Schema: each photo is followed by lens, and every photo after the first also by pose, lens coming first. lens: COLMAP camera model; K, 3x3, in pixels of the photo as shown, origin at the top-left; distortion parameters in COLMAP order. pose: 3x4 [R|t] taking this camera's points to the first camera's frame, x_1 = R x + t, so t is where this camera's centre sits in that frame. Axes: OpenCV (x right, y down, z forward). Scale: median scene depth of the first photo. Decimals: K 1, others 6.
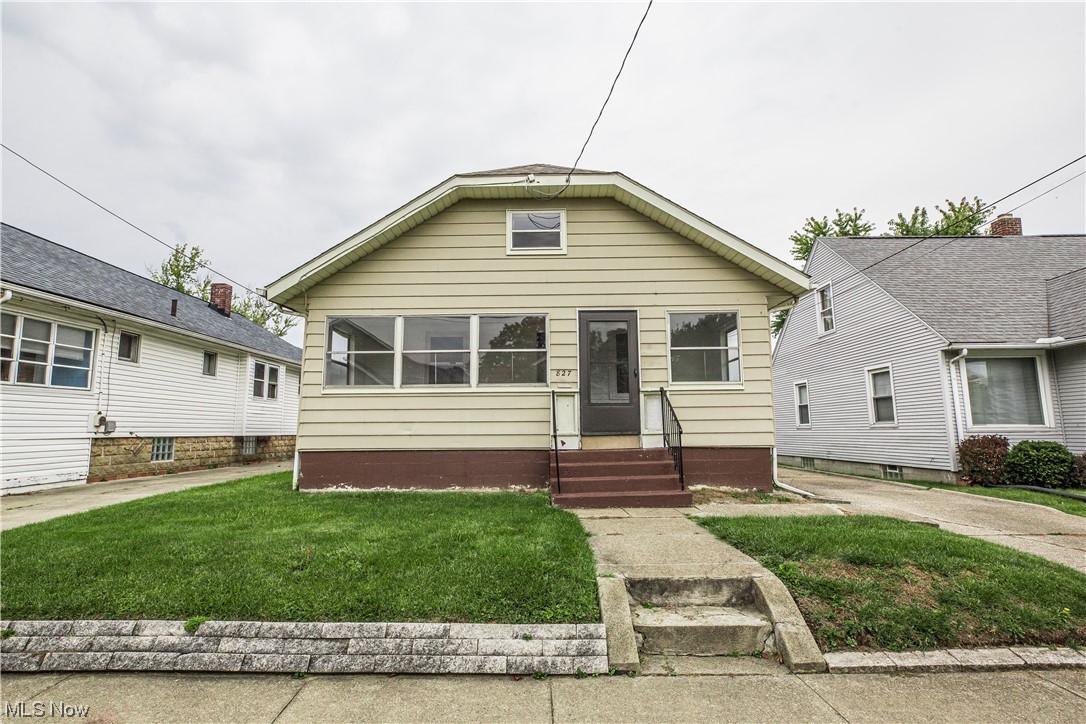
lens RADIAL K [[540.5, 0, 543.0], [0, 540.5, 362.0], [0, 0, 1]] dist [-0.002724, 0.000355]
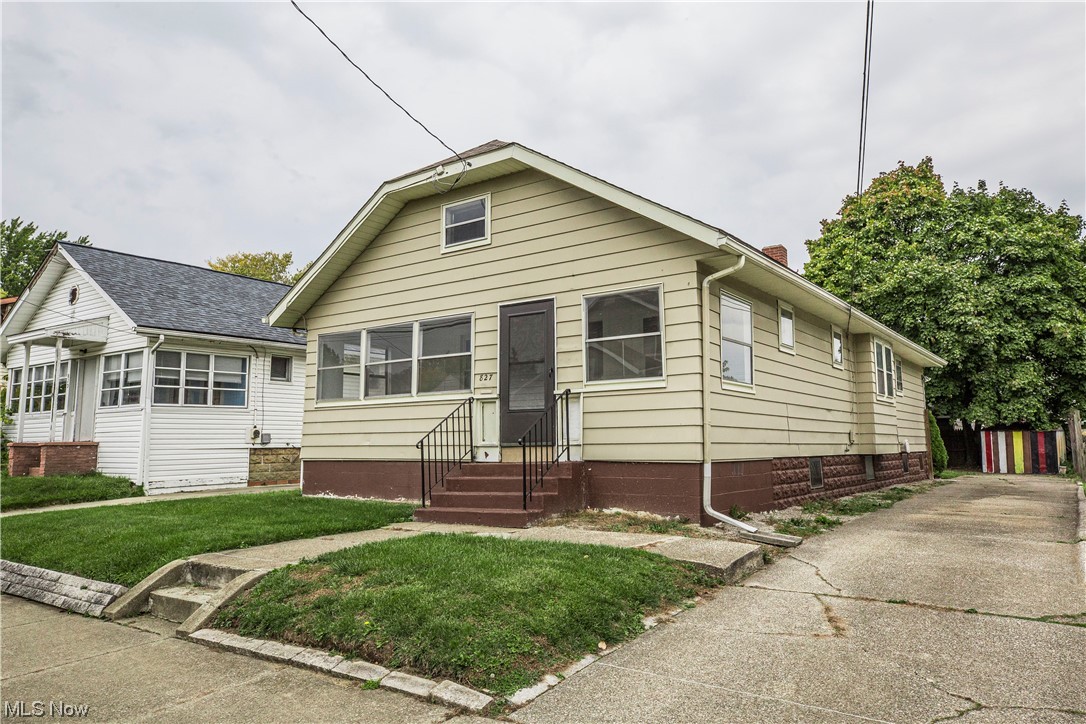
lens RADIAL K [[749.8, 0, 556.3], [0, 749.8, 359.1], [0, 0, 1]] dist [0.020126, -0.001813]
pose [[0.821380, -0.063391, -0.566849, 0.842020], [0.073106, 0.997308, -0.005596, 0.005755], [0.565678, -0.036844, 0.823803, 0.035299]]
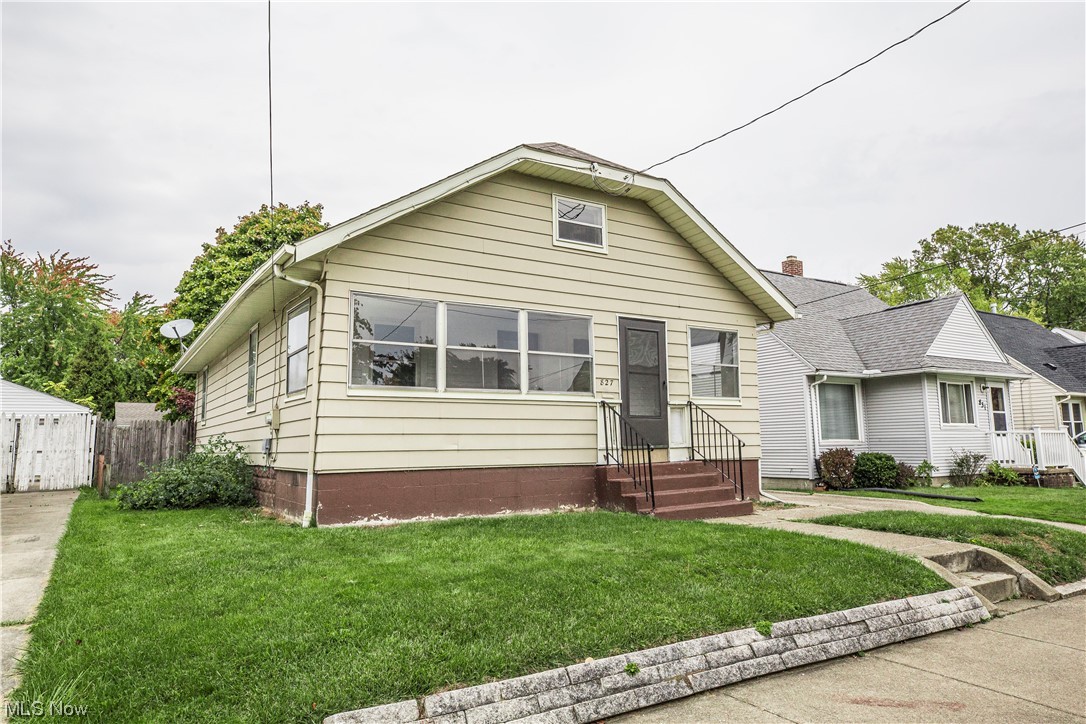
lens RADIAL K [[695.7, 0, 543.0], [0, 695.7, 362.0], [0, 0, 1]] dist [0.005942, 0.001047]
pose [[0.846115, 0.060664, 0.529537, -0.686425], [-0.061657, 0.997972, -0.015809, 0.011170], [-0.529422, -0.019273, 0.848140, 0.044063]]
